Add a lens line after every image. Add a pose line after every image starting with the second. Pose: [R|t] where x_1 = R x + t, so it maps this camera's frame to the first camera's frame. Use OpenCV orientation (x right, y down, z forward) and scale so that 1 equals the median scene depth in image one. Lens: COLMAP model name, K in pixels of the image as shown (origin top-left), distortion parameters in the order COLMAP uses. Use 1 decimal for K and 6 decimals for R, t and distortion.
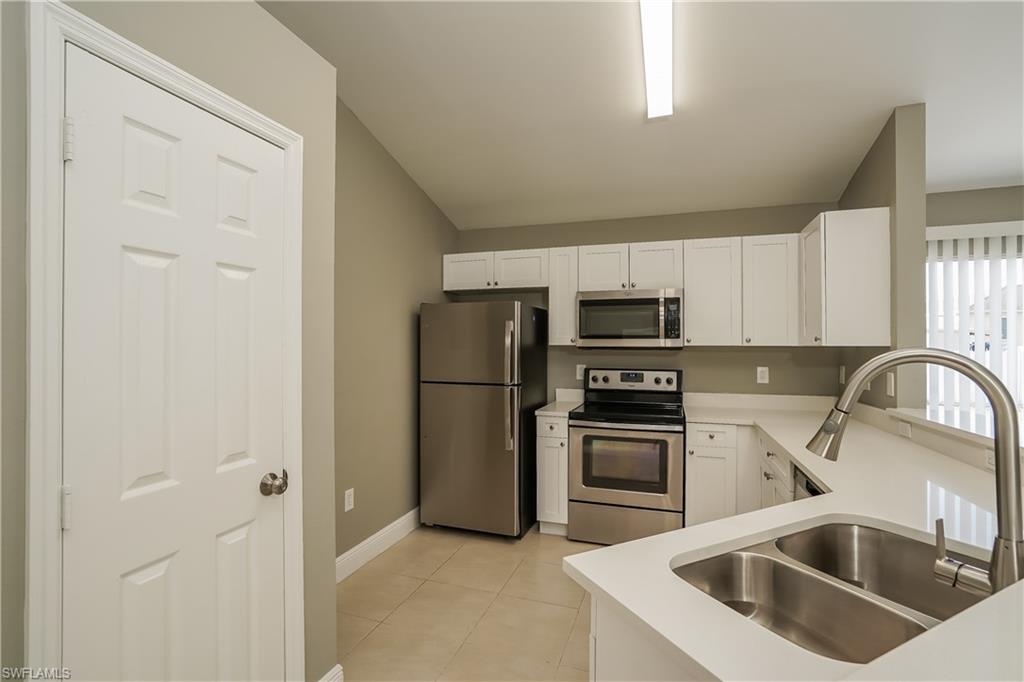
lens RADIAL K [[471.1, 0, 512.0], [0, 471.1, 341.0], [0, 0, 1]] dist [0.020871, -0.000071]
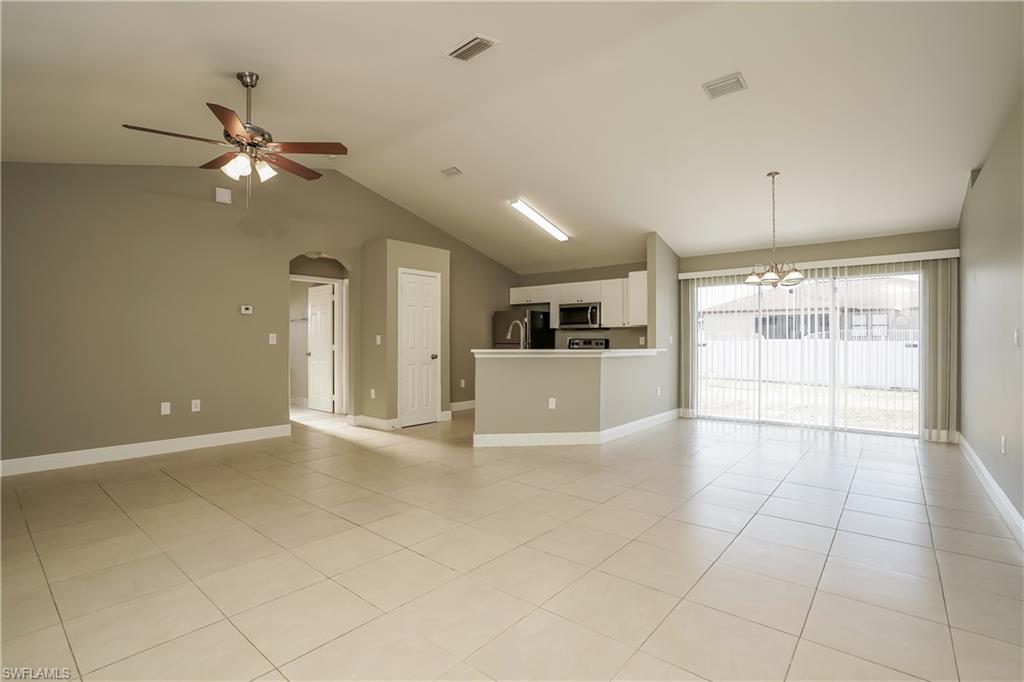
lens RADIAL K [[471.1, 0, 512.0], [0, 471.1, 341.0], [0, 0, 1]] dist [0.020871, -0.000071]
pose [[0.935106, 0.001269, -0.354365, 0.732534], [-0.001462, 0.999999, -0.000278, 0.073195], [0.354364, 0.000778, 0.935107, -1.202669]]
